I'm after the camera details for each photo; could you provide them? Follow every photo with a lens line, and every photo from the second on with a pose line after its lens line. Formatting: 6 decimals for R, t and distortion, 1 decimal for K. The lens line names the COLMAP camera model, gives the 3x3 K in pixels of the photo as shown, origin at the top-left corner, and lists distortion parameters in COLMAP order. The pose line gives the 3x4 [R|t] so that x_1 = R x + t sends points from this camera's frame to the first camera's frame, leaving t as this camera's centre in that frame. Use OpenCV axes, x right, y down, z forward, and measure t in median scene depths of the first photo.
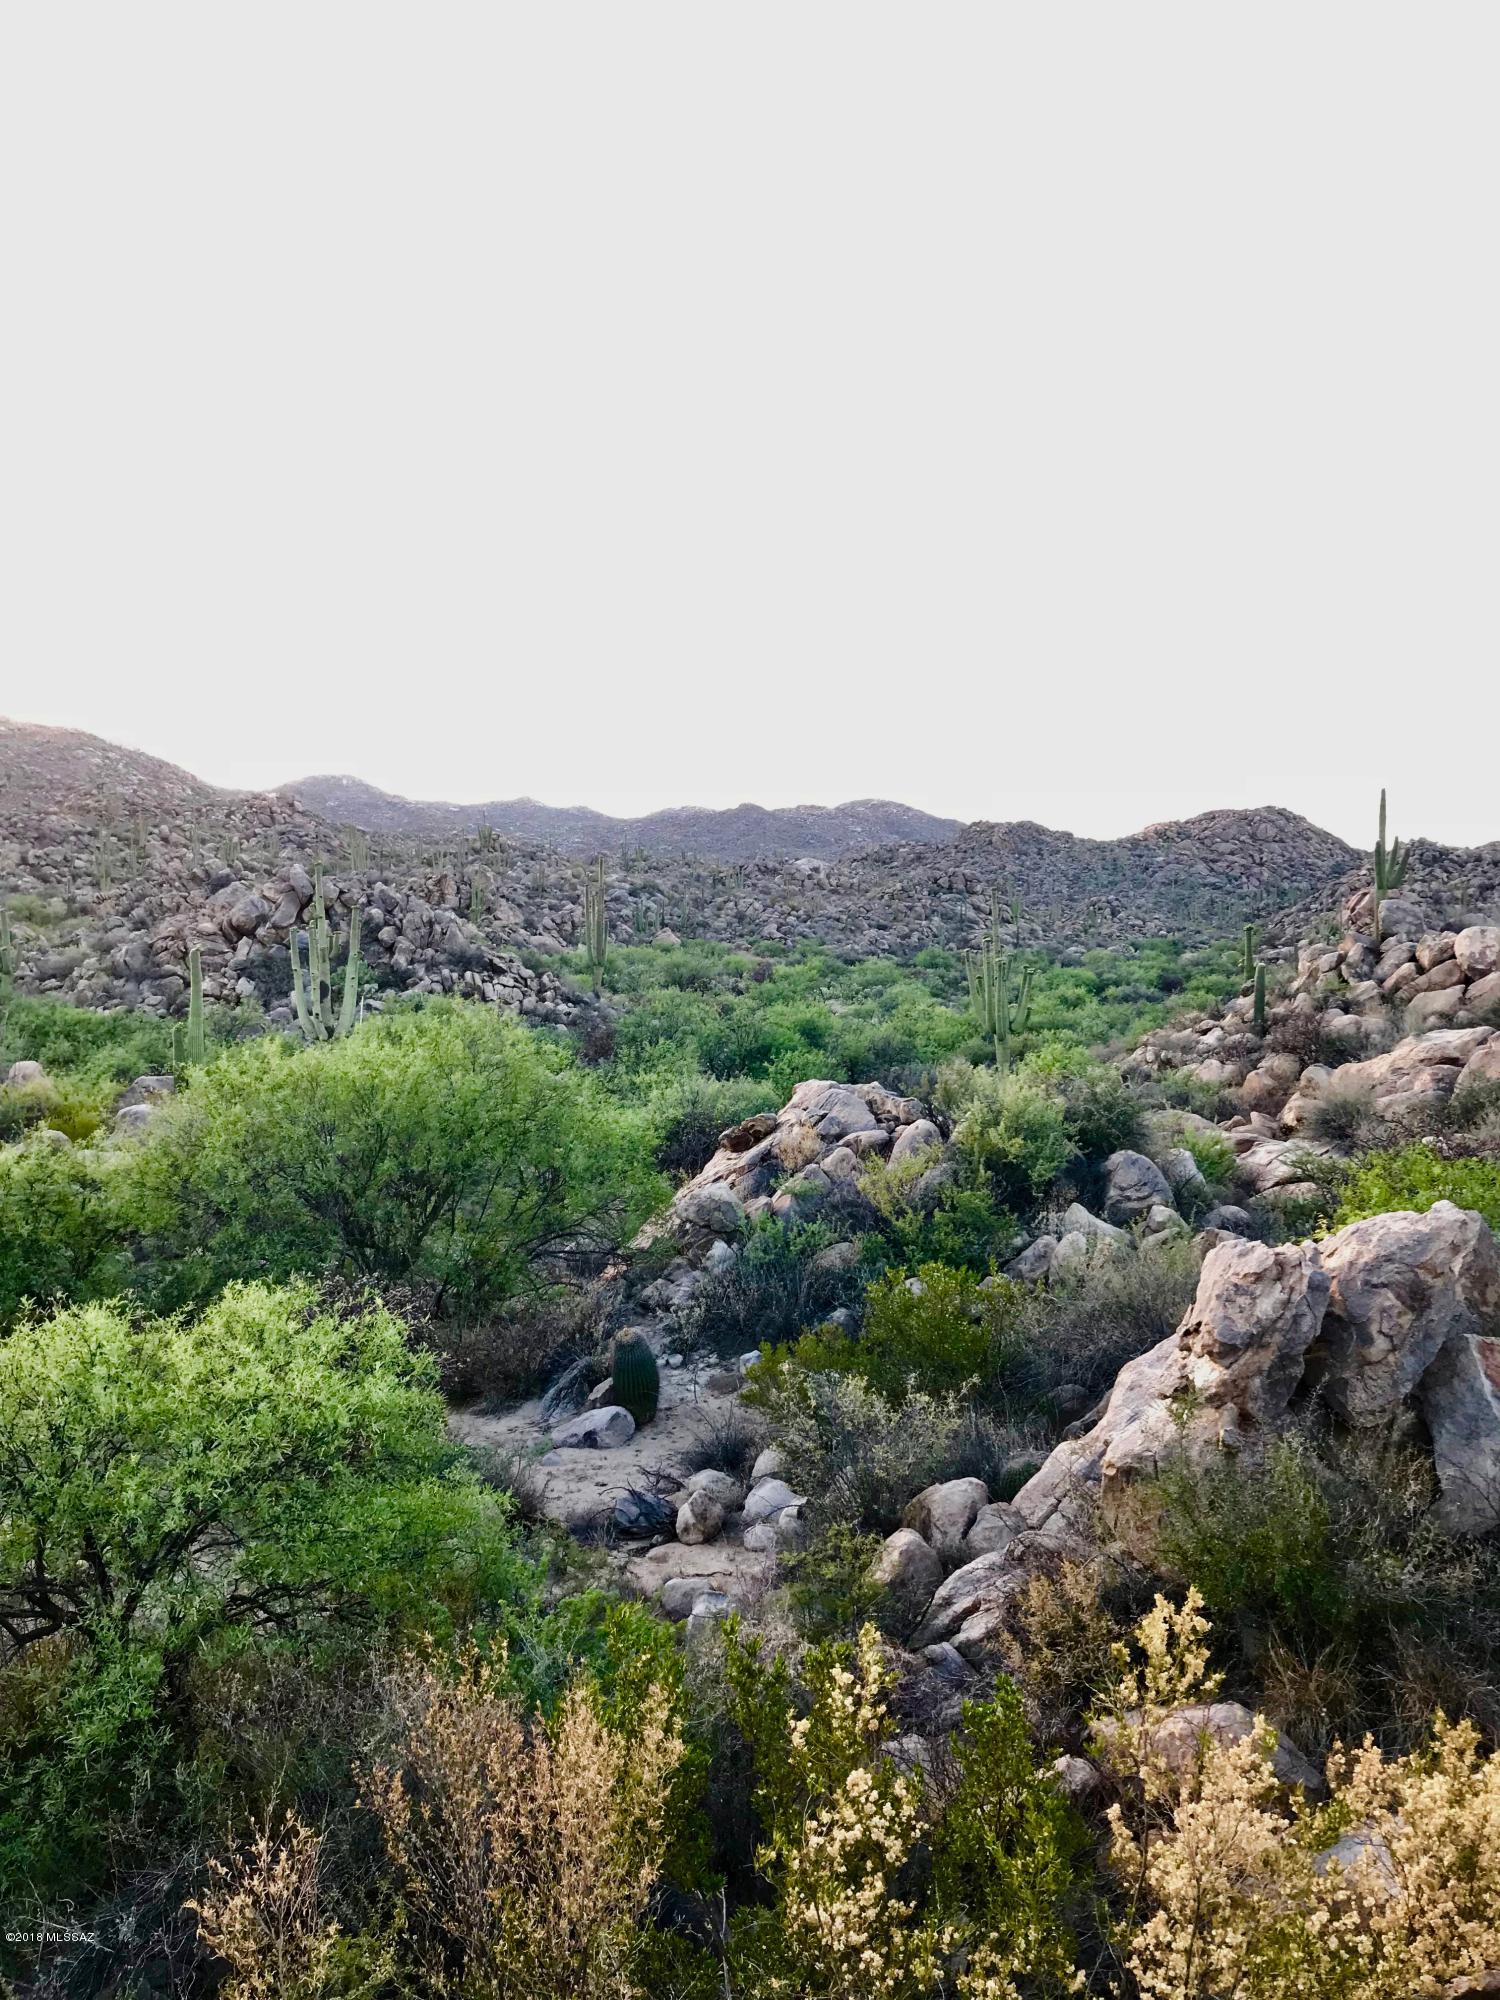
lens RADIAL K [[1622.9, 0, 760.7], [0, 1622.9, 998.4], [0, 0, 1]] dist [0.132063, -0.444912]
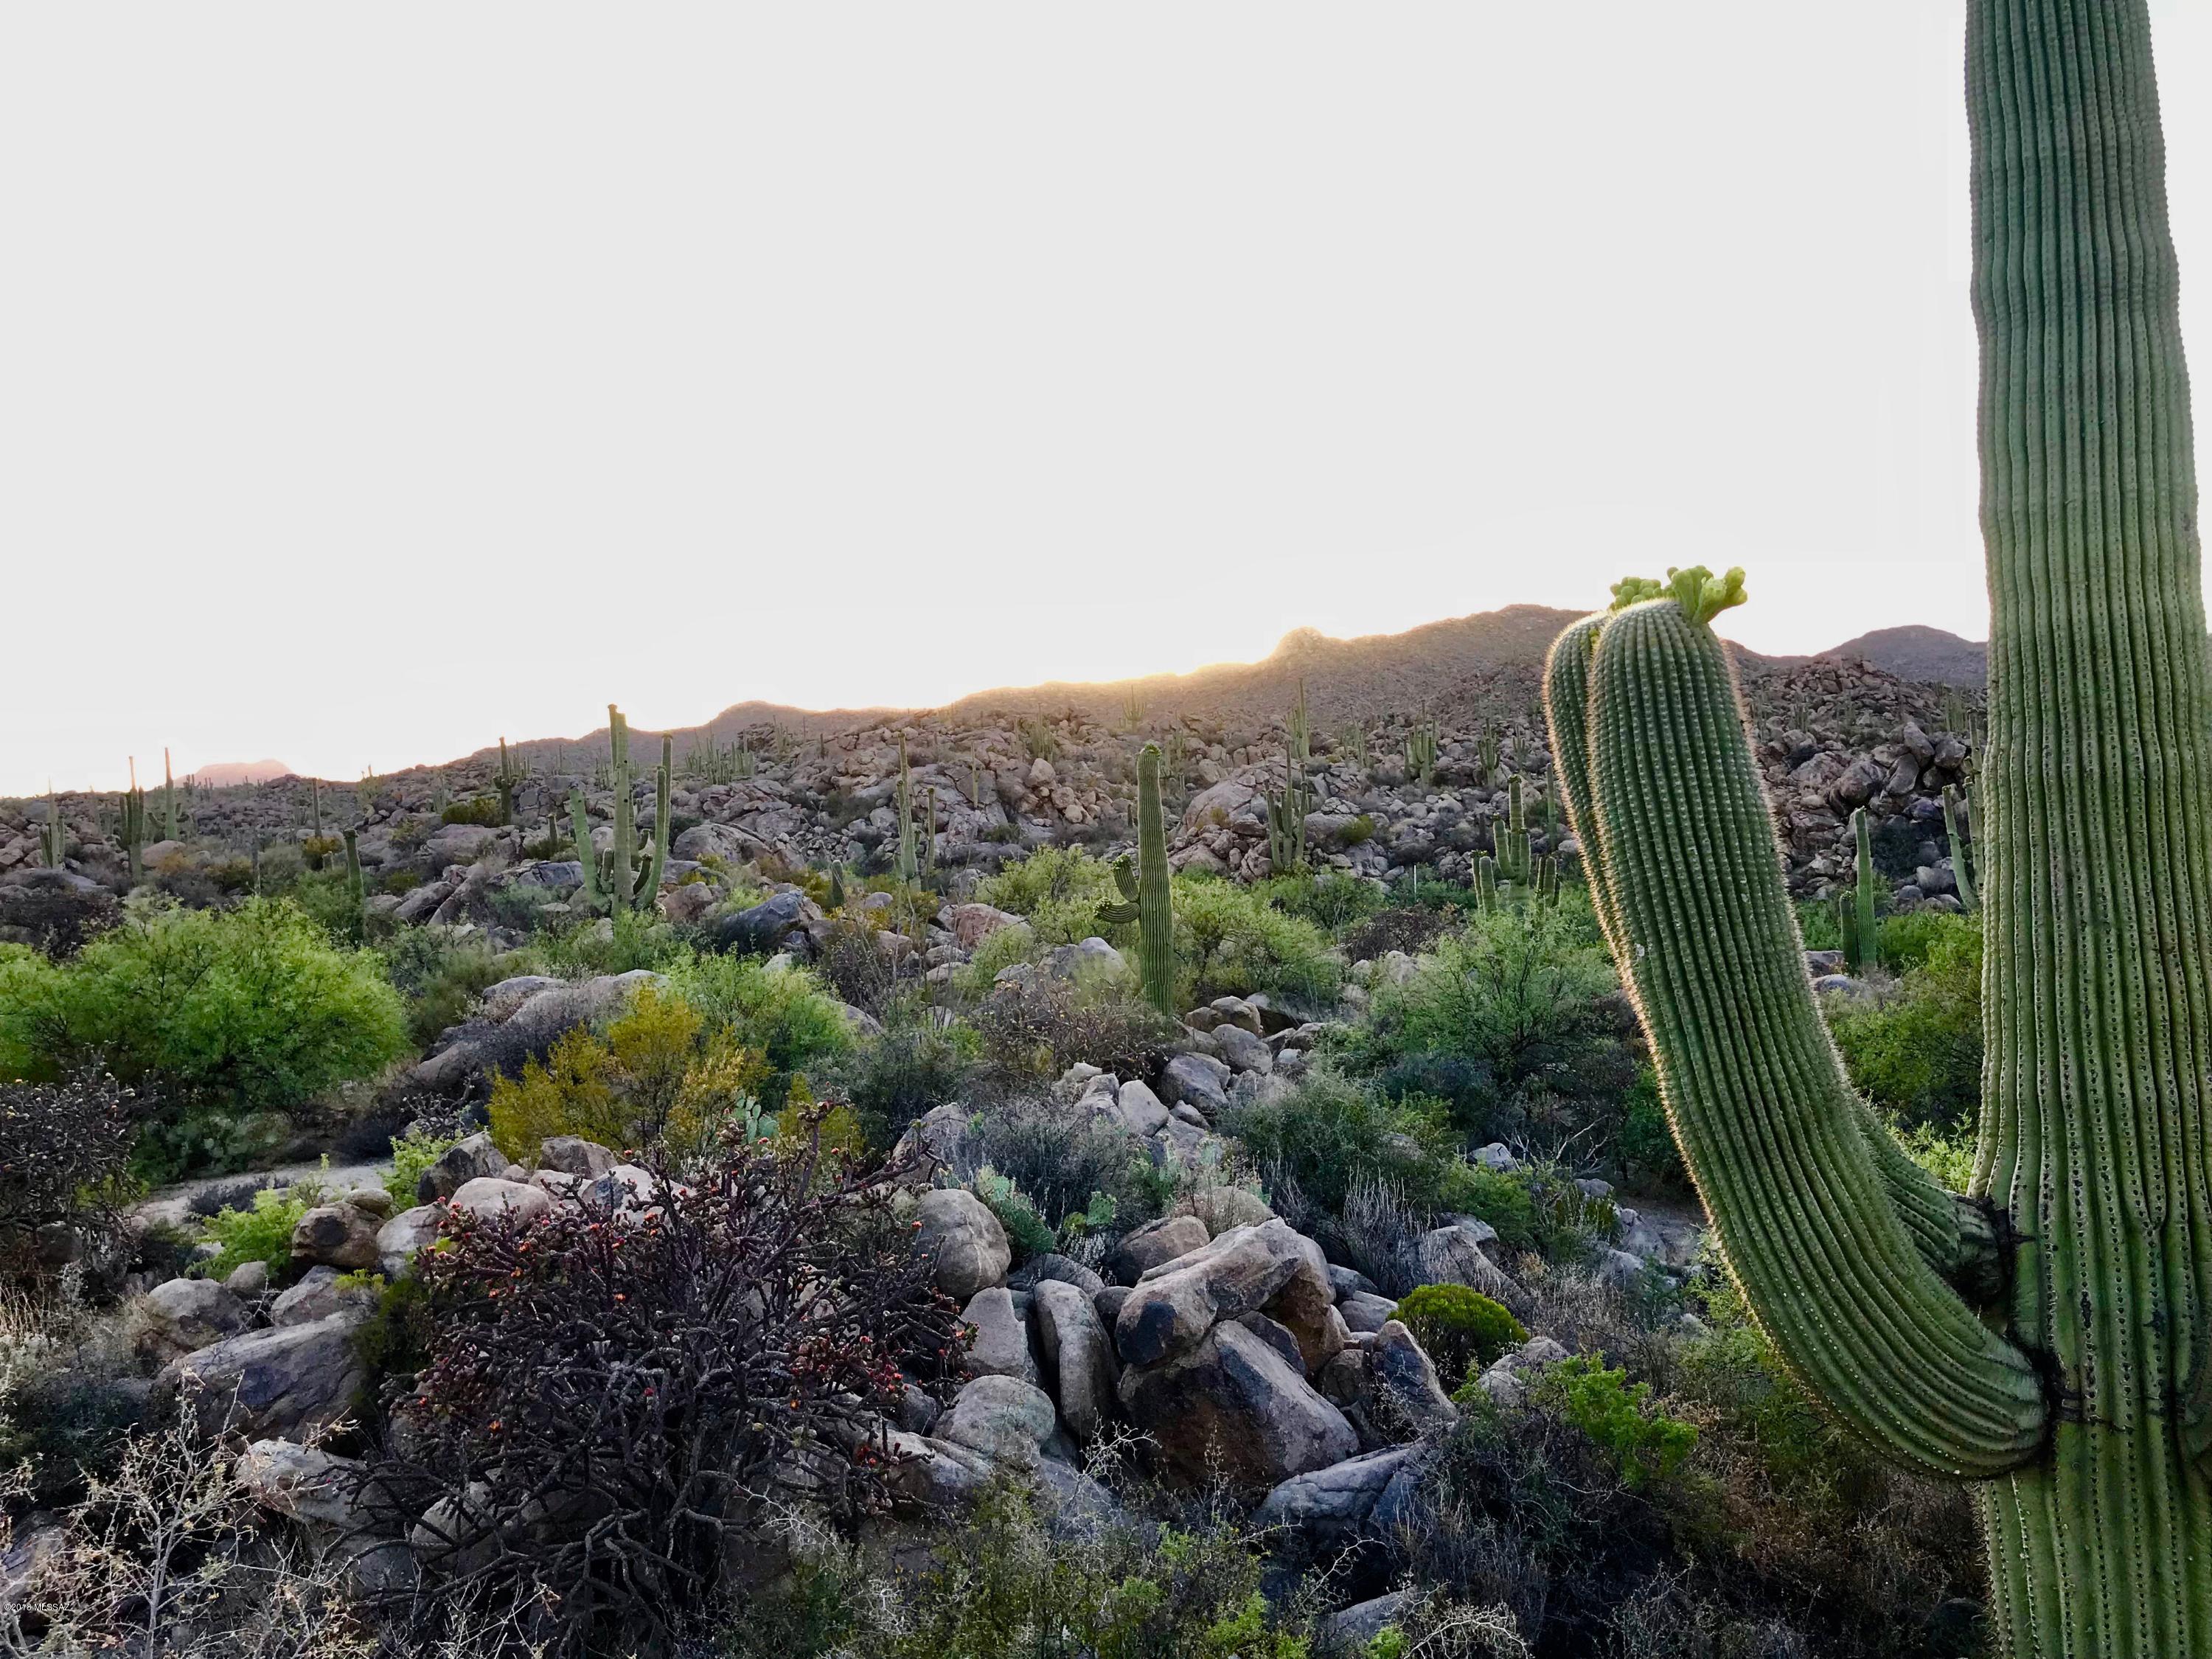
lens RADIAL K [[1798.5, 0, 1109.4], [0, 1798.5, 820.9], [0, 0, 1]] dist [0.051509, -0.078492]
pose [[0.782706, -0.052043, -0.620212, -0.024866], [0.027187, 0.998406, -0.049468, 0.007404], [0.621798, 0.021858, 0.782873, -0.023764]]
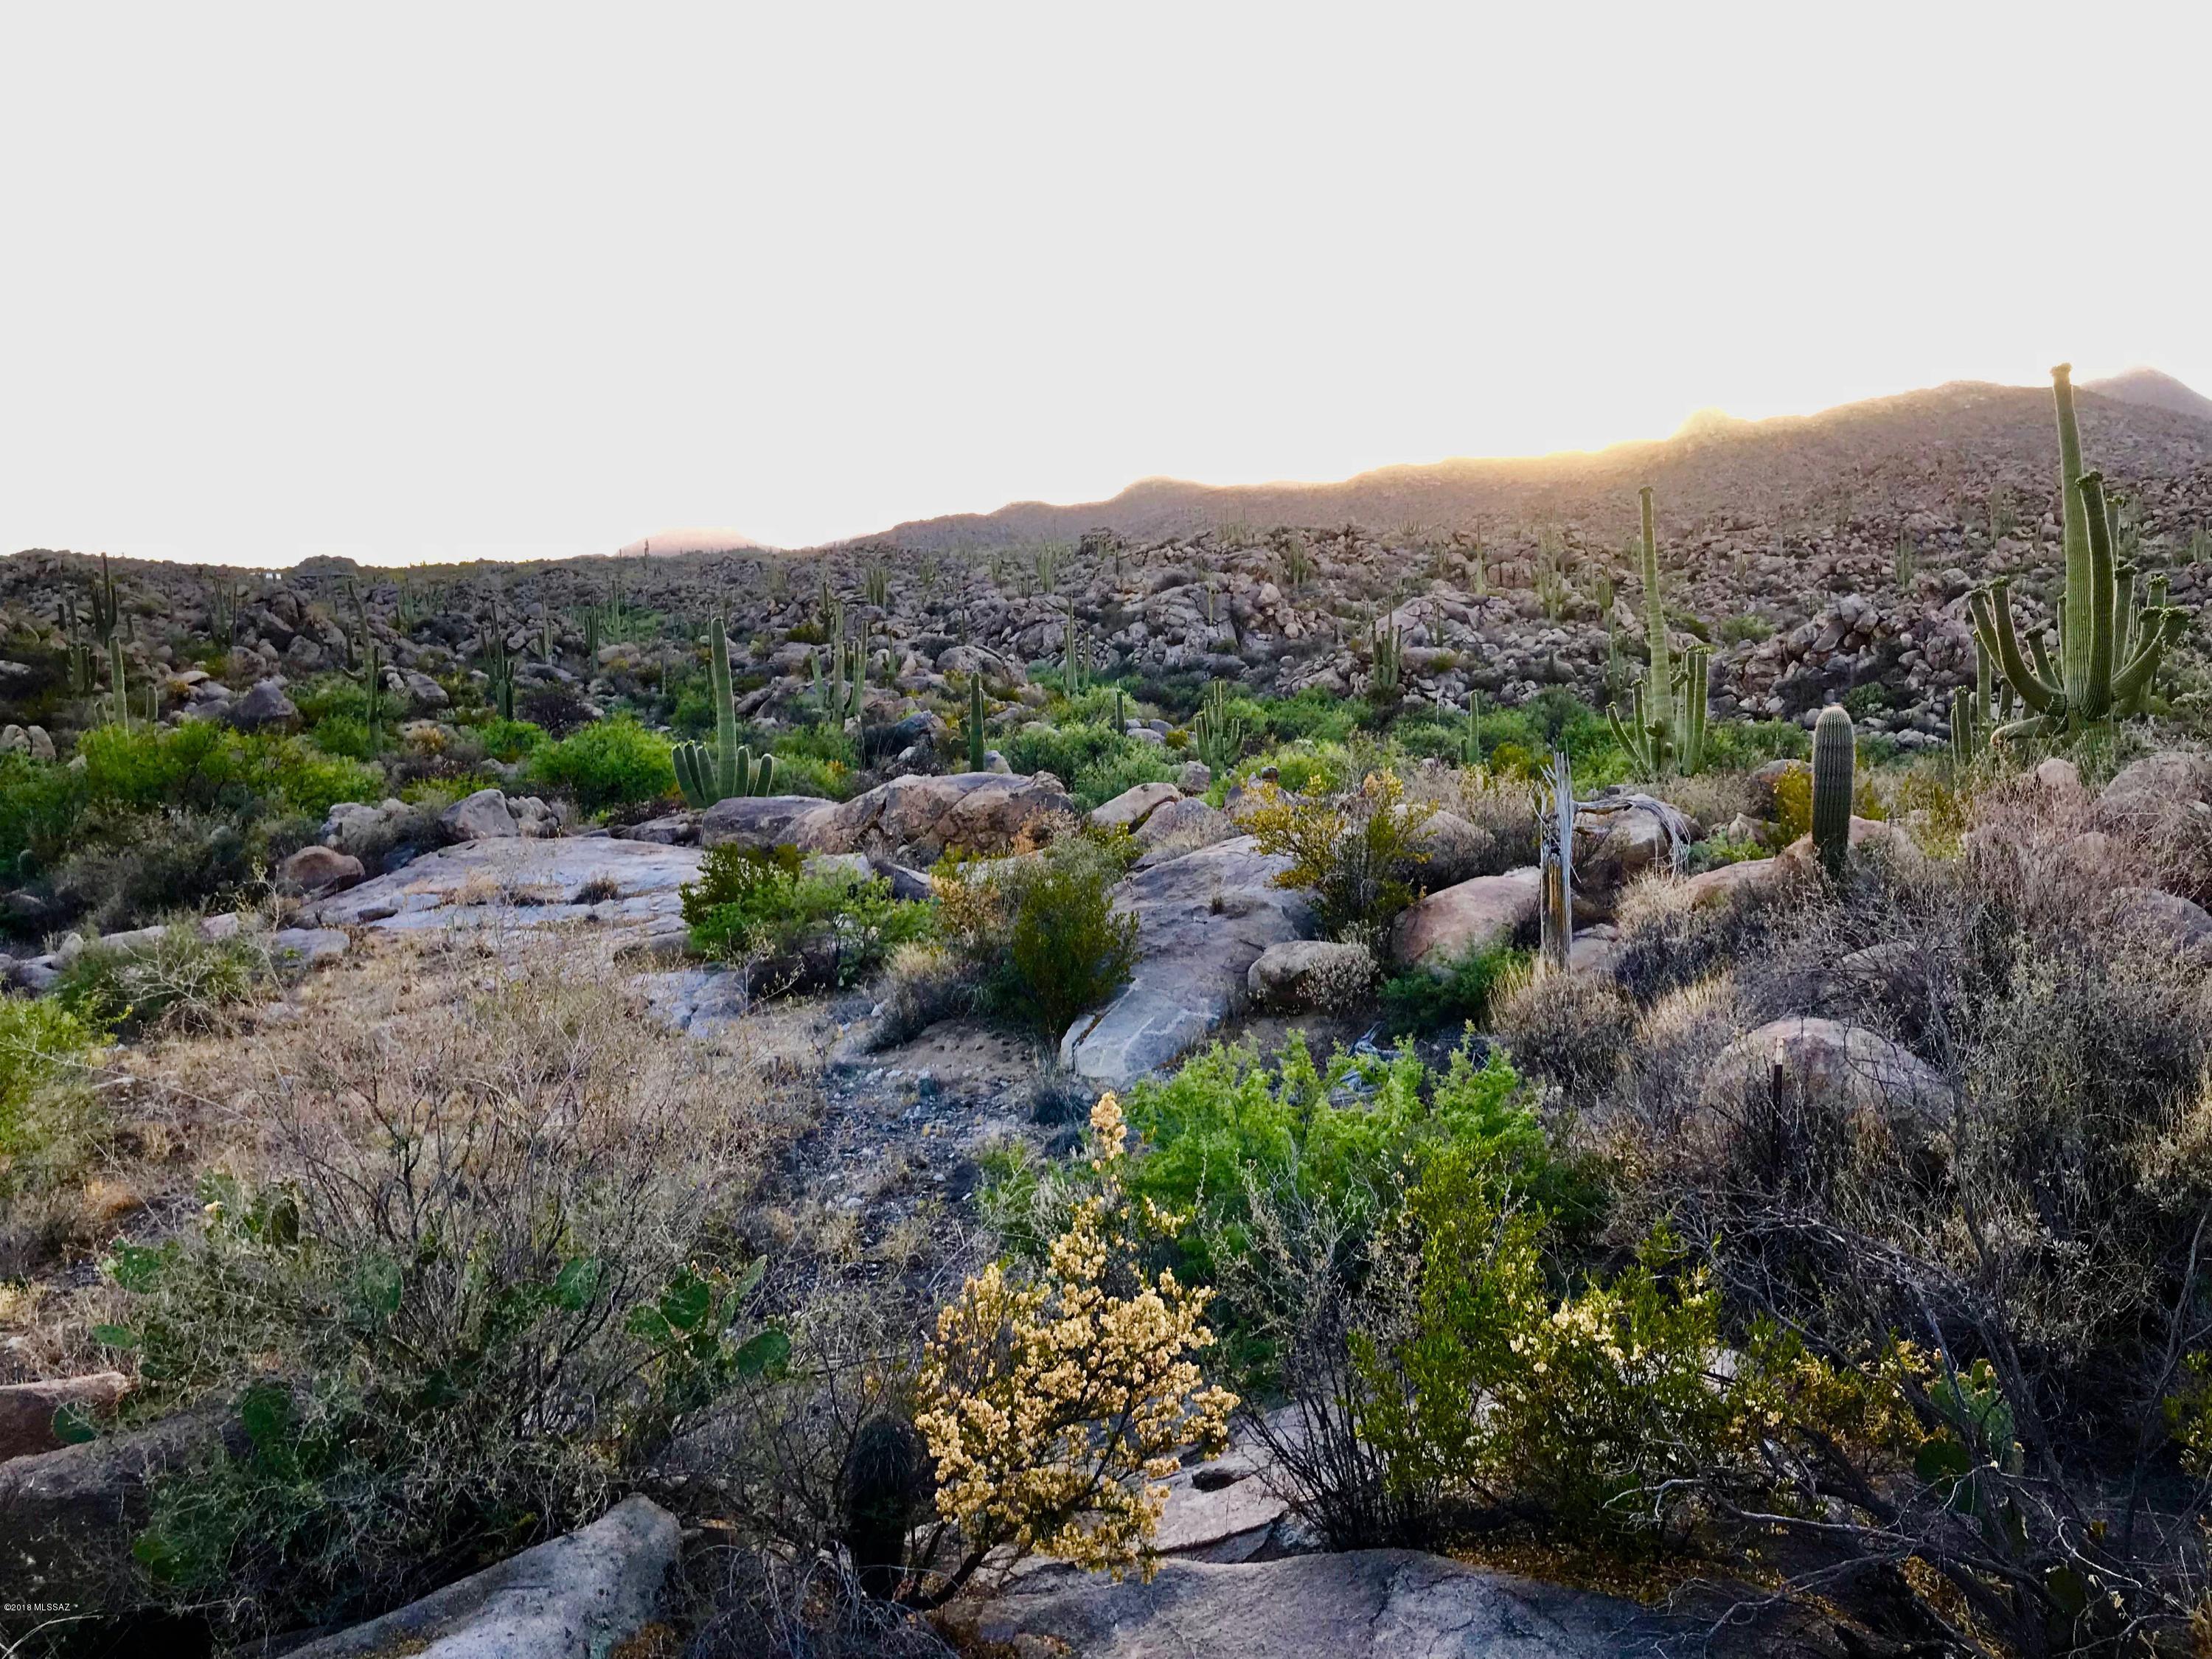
lens RADIAL K [[1818.3, 0, 1103.1], [0, 1818.3, 820.4], [0, 0, 1]] dist [0.085563, -0.159286]
pose [[0.620825, 0.061901, -0.781501, 0.439573], [-0.008181, 0.997335, 0.072497, -0.016465], [0.783906, -0.038614, 0.619677, -0.212059]]
